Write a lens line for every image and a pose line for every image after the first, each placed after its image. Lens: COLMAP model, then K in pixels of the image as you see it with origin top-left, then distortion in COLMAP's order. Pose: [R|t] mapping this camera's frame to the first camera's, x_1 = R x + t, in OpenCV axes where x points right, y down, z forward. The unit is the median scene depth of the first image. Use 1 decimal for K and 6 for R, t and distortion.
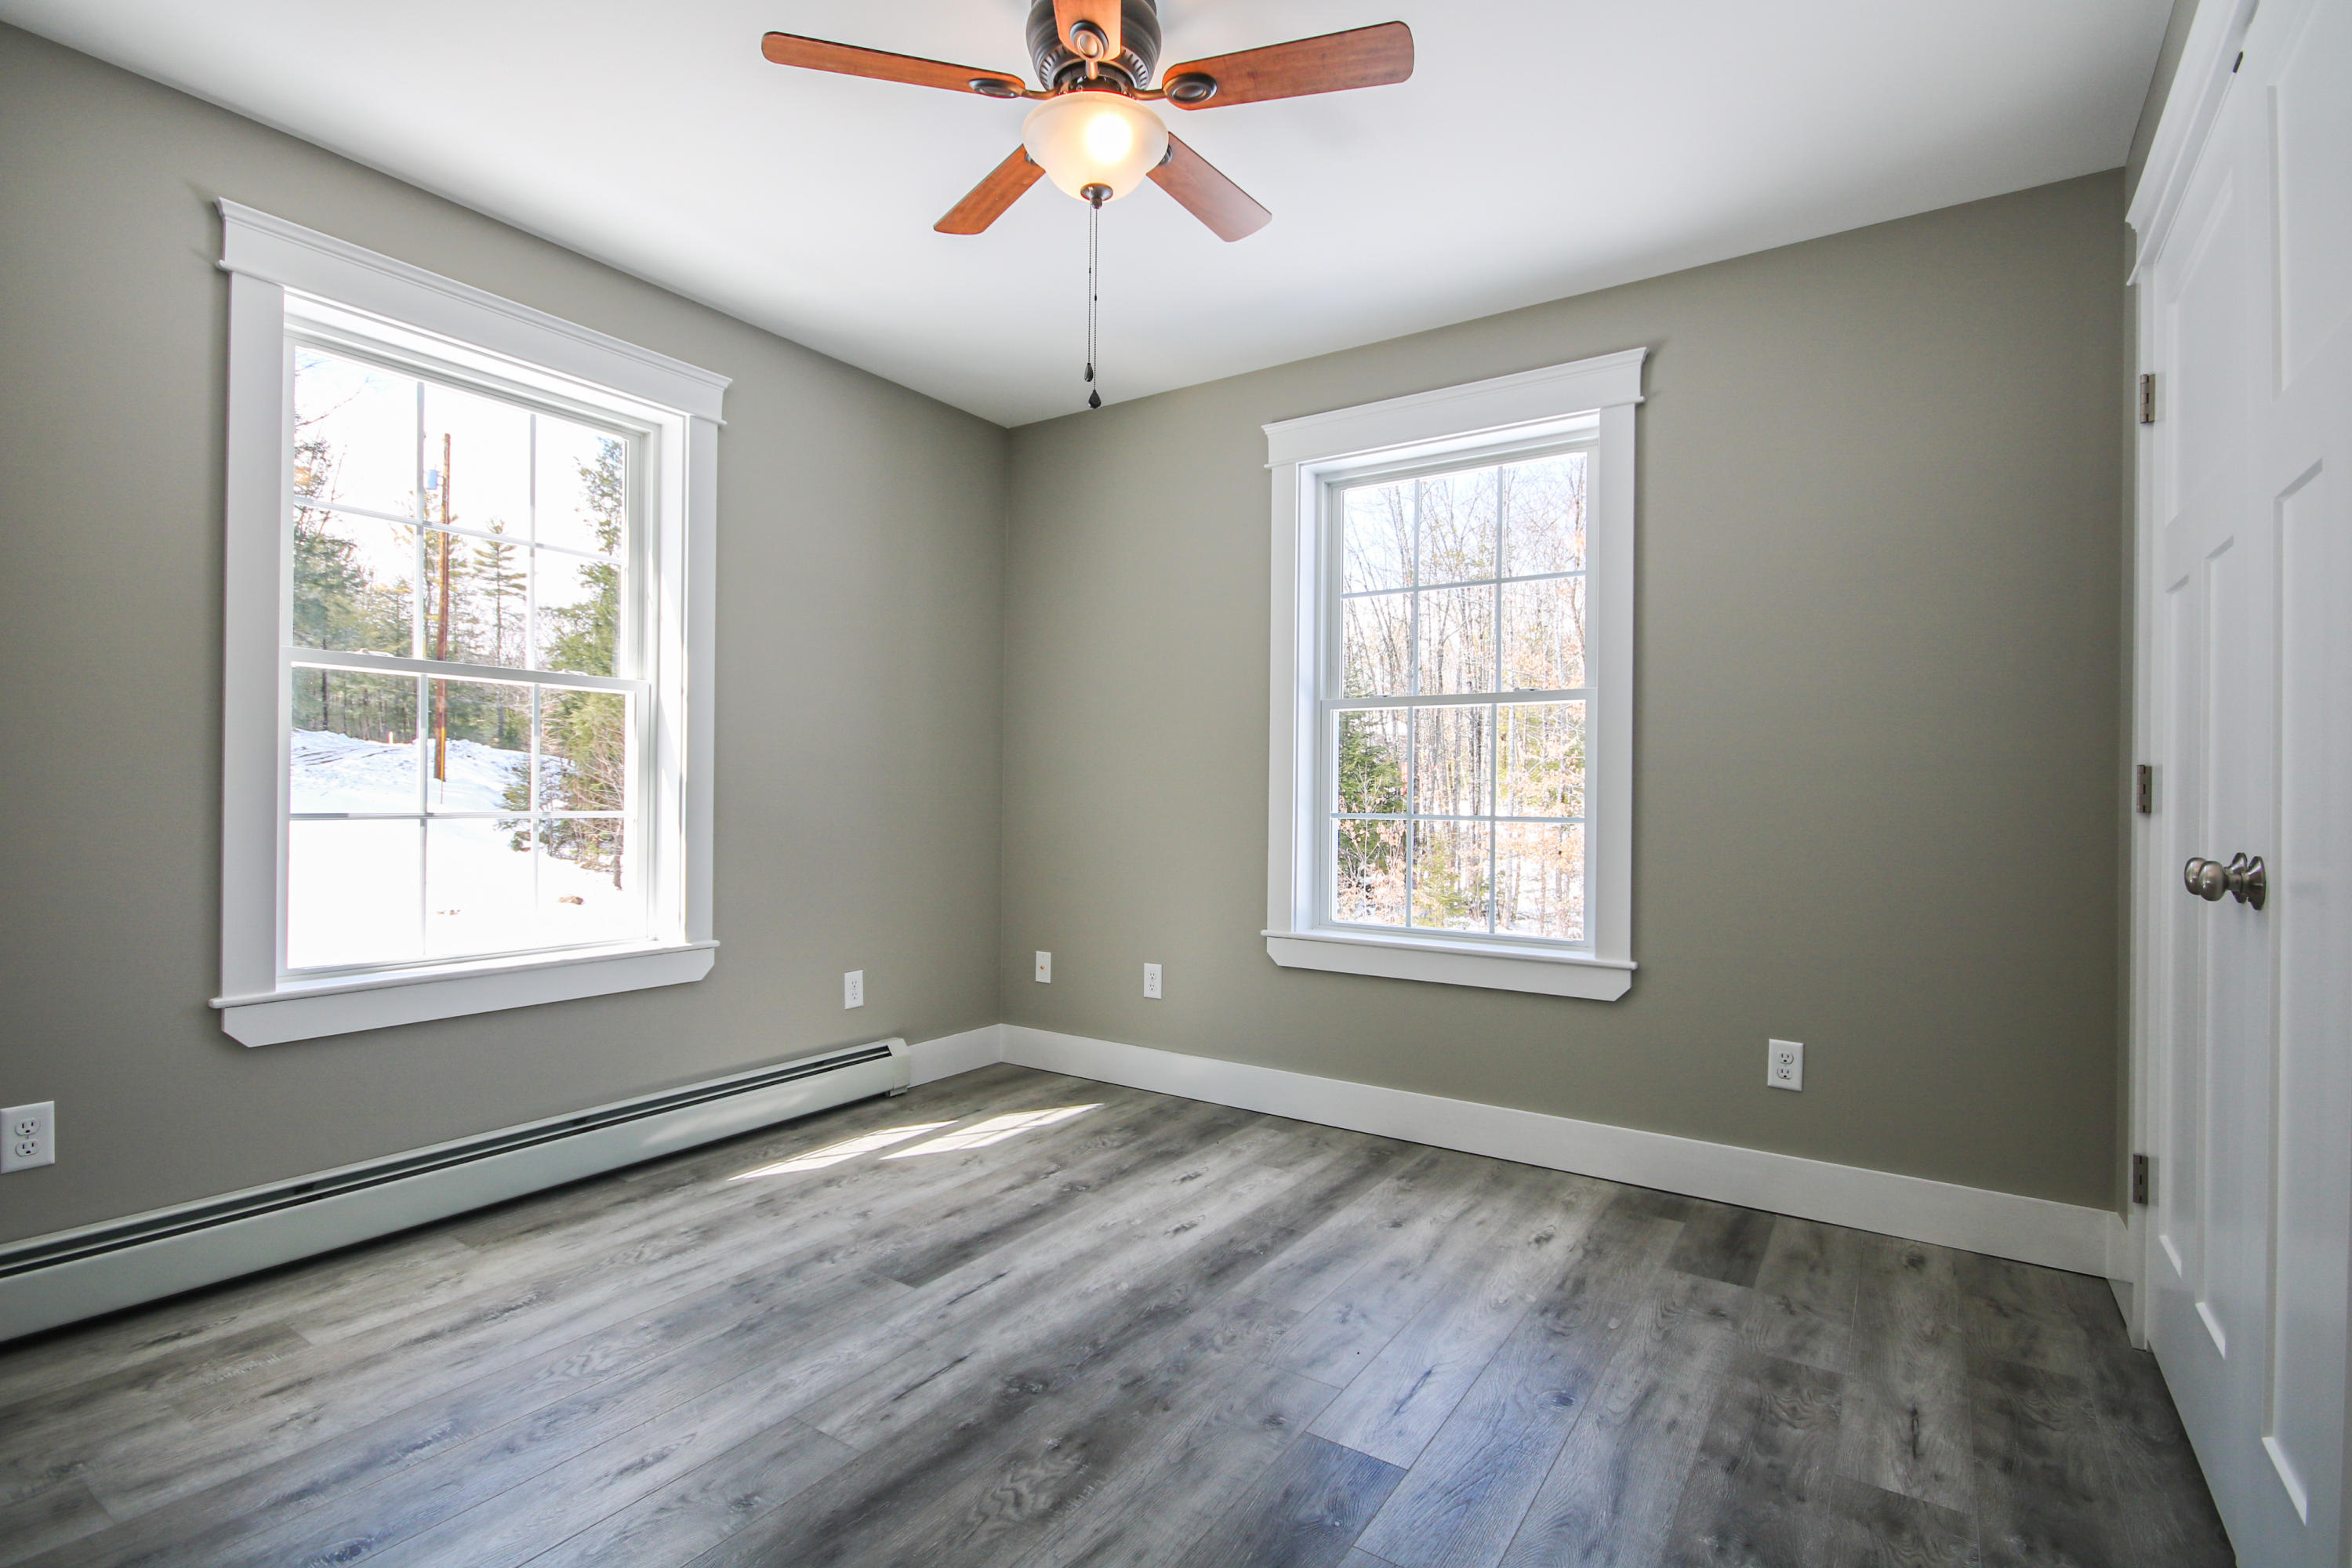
lens RADIAL K [[1091.8, 0, 1173.4], [0, 1091.8, 789.5], [0, 0, 1]] dist [0.010595, -0.006894]
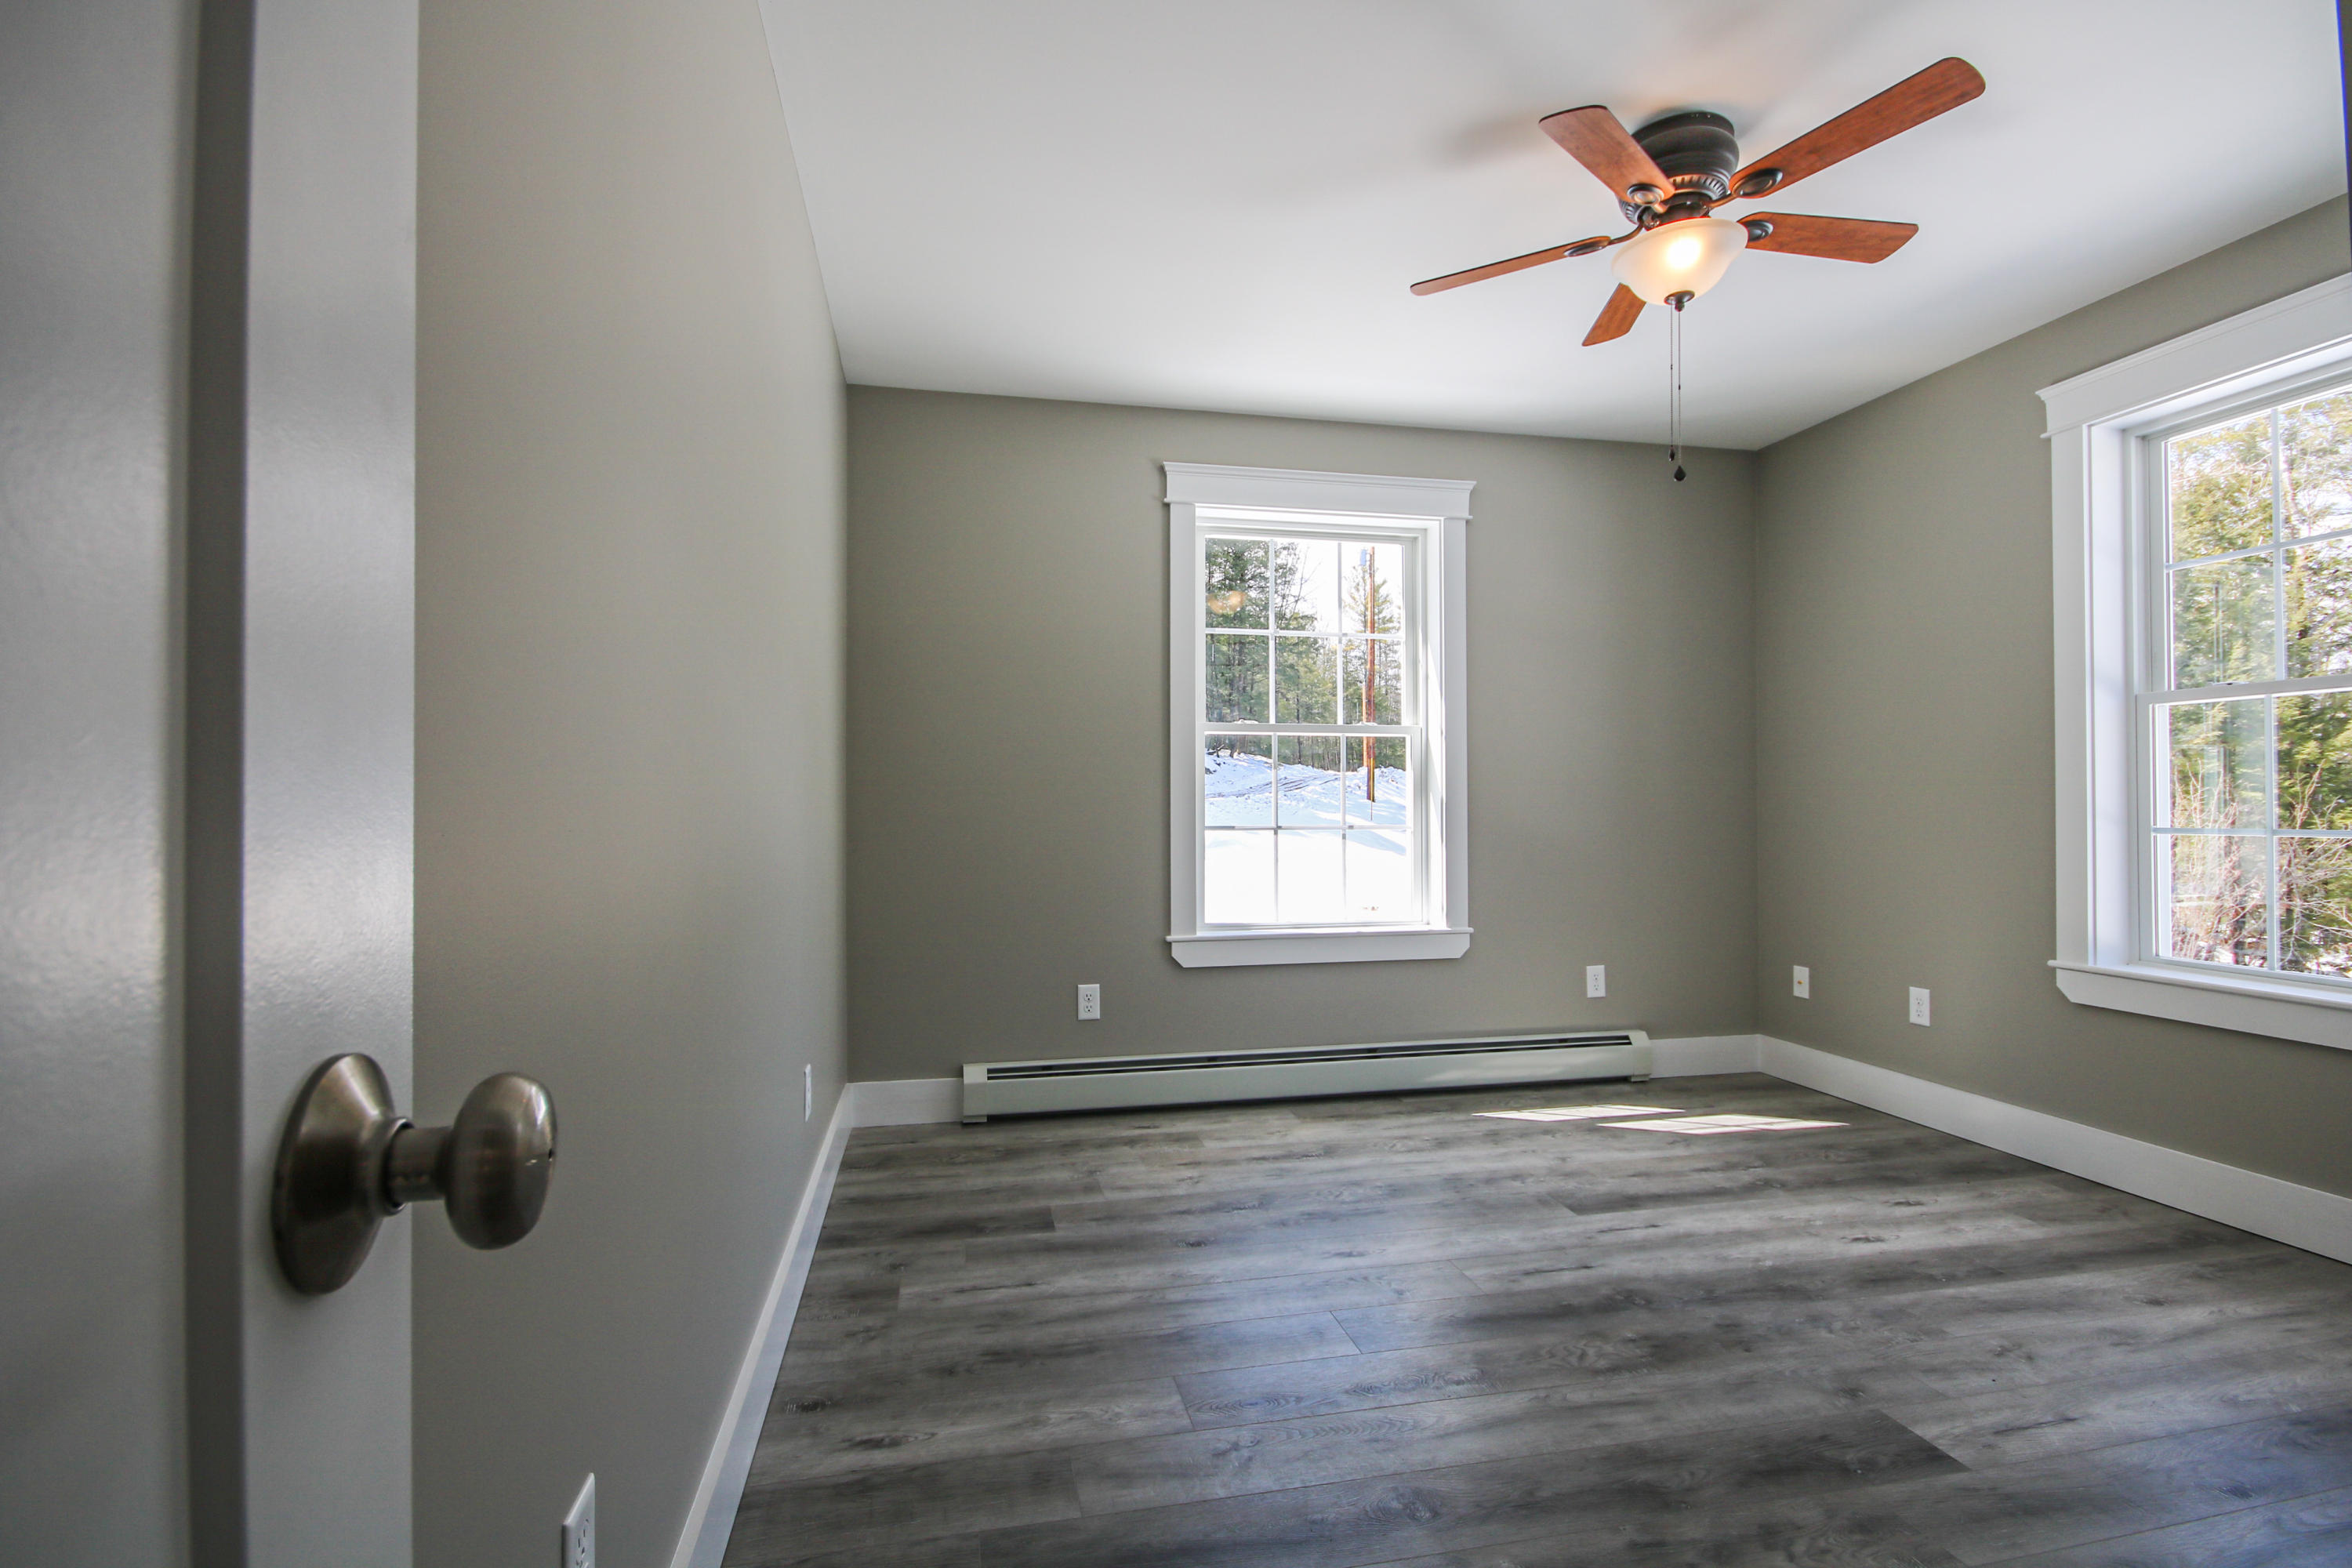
lens RADIAL K [[1091.8, 0, 1198.5], [0, 1091.8, 790.5], [0, 0, 1]] dist [0.010595, -0.006894]
pose [[0.725986, -0.021864, -0.687362, 0.244073], [0.012228, 0.999747, -0.018885, -0.000068], [0.687601, 0.005305, 0.726069, -0.143303]]
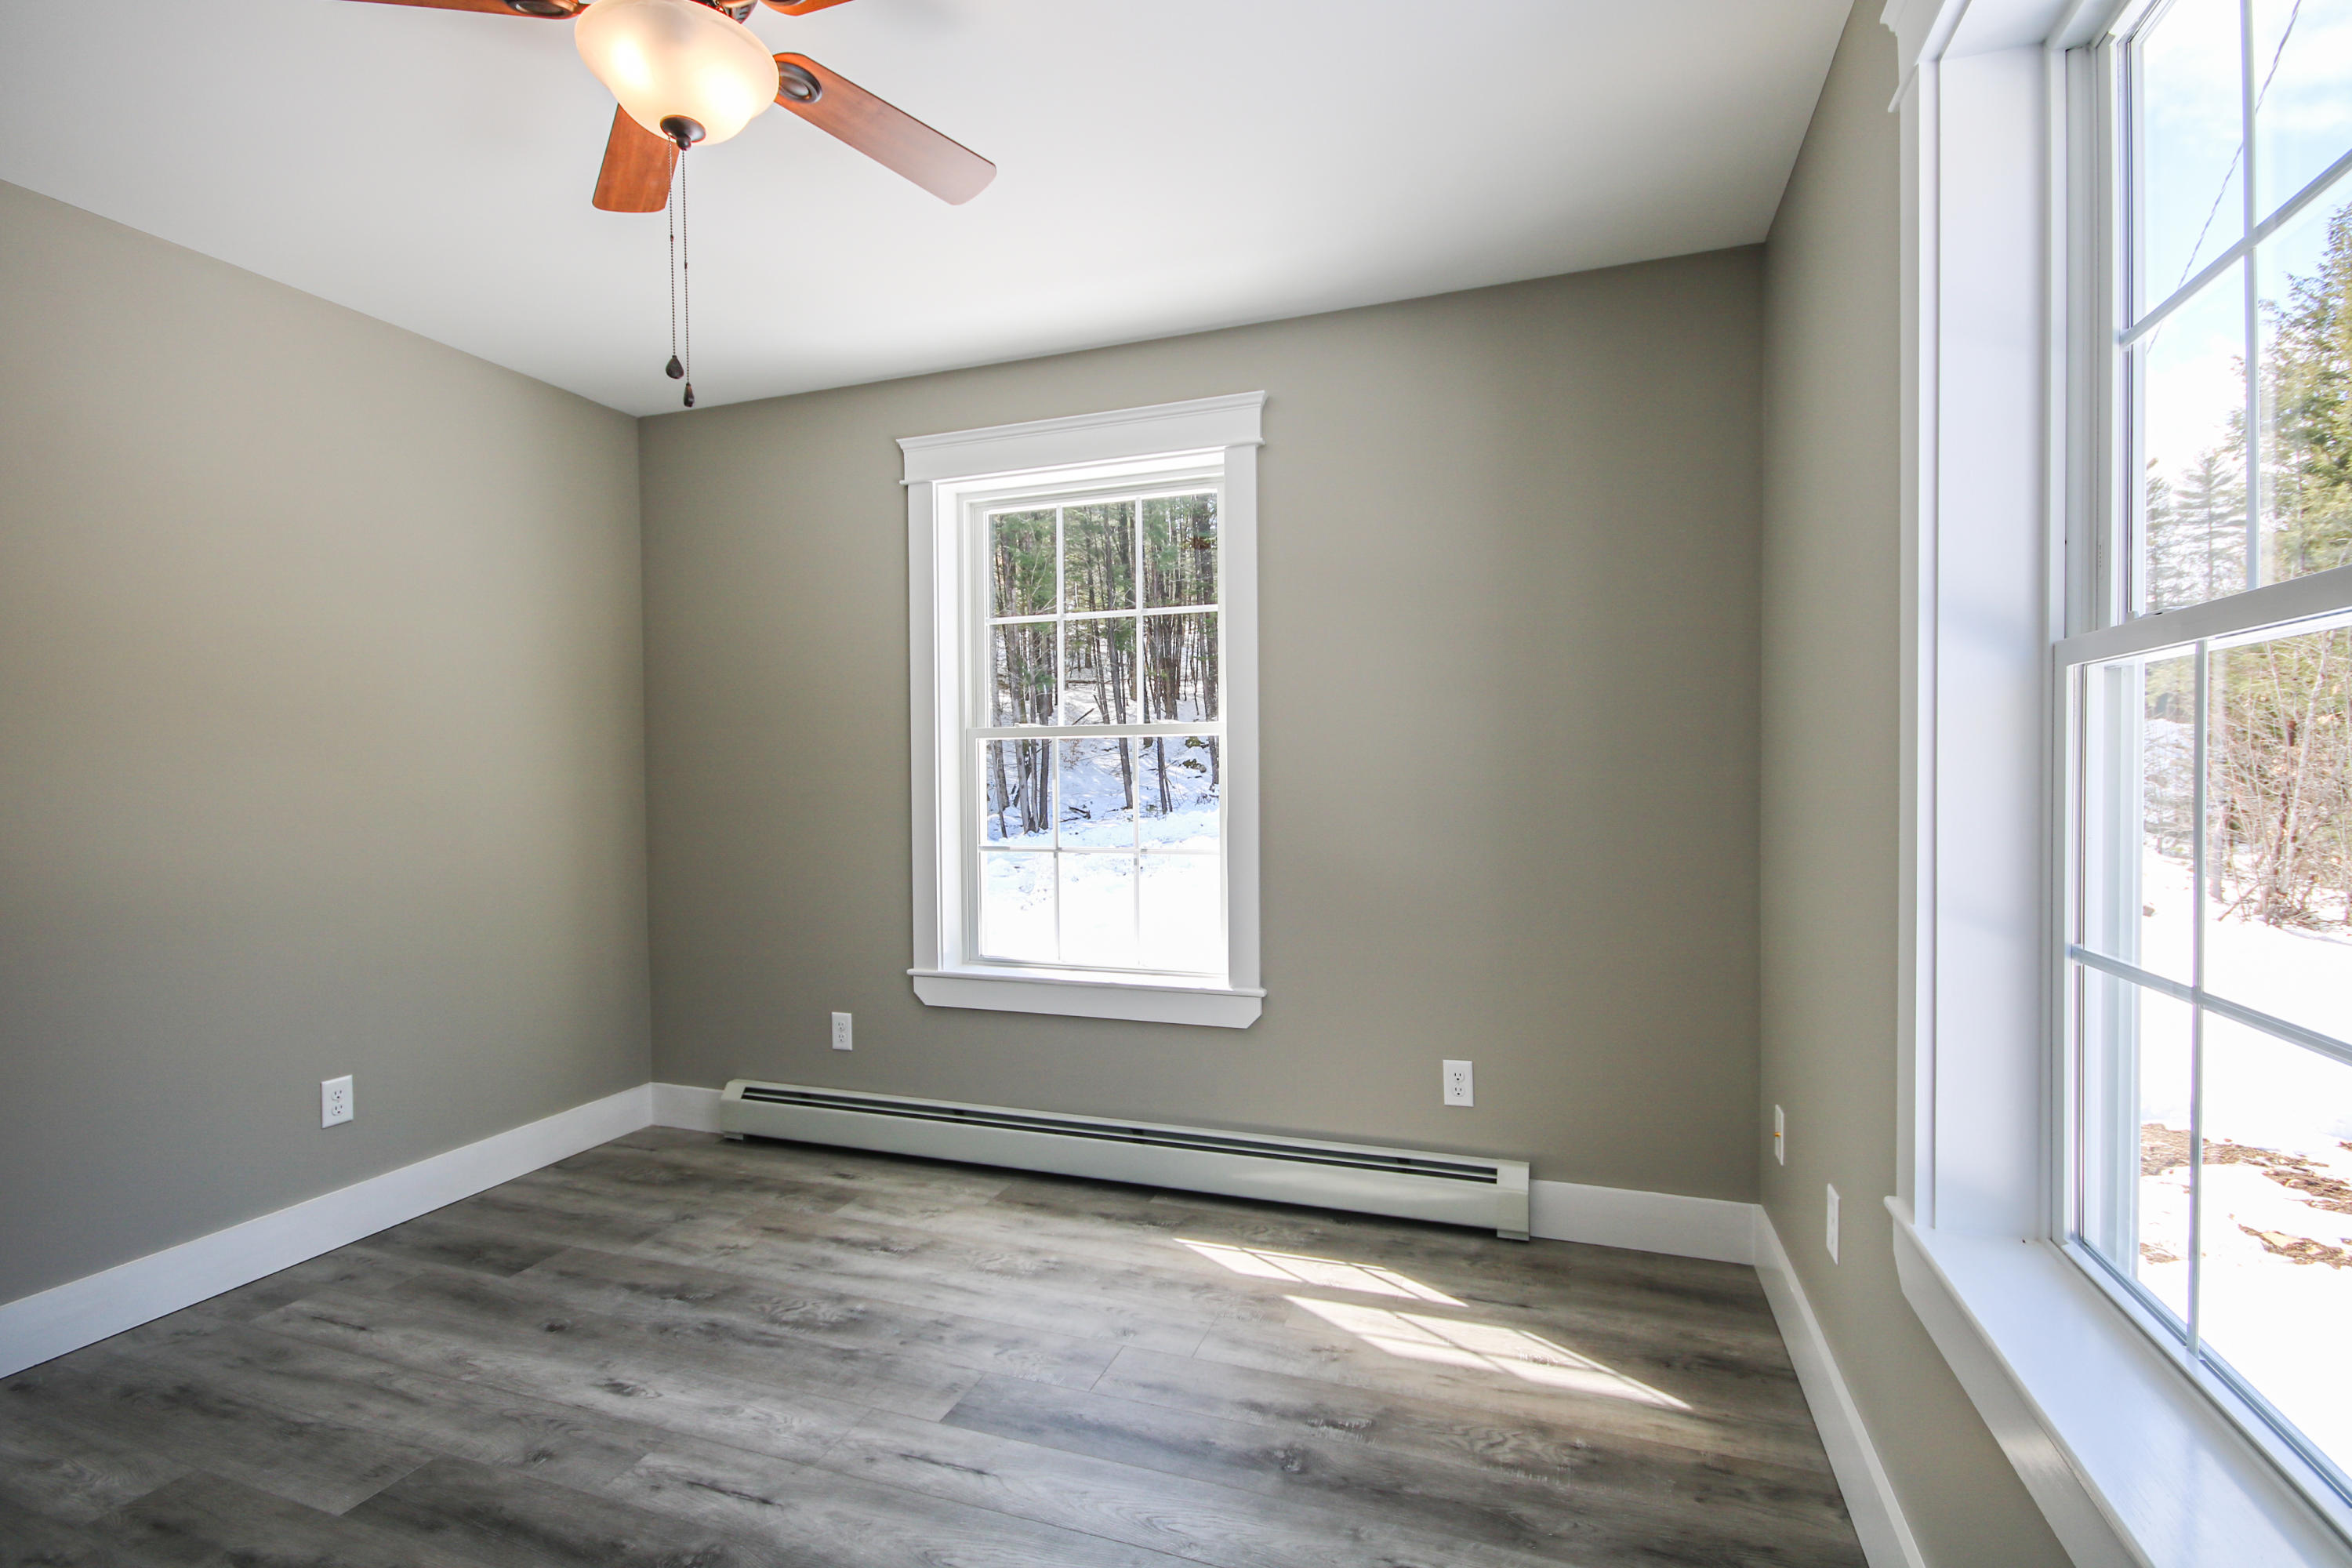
lens RADIAL K [[1091.8, 0, 1219.5], [0, 1091.8, 794.7], [0, 0, 1]] dist [0.010595, -0.006894]
pose [[0.247229, 0.008507, -0.968920, 0.538628], [0.016652, 0.999776, 0.013027, -0.048941], [0.968814, -0.019355, 0.247032, 0.801787]]
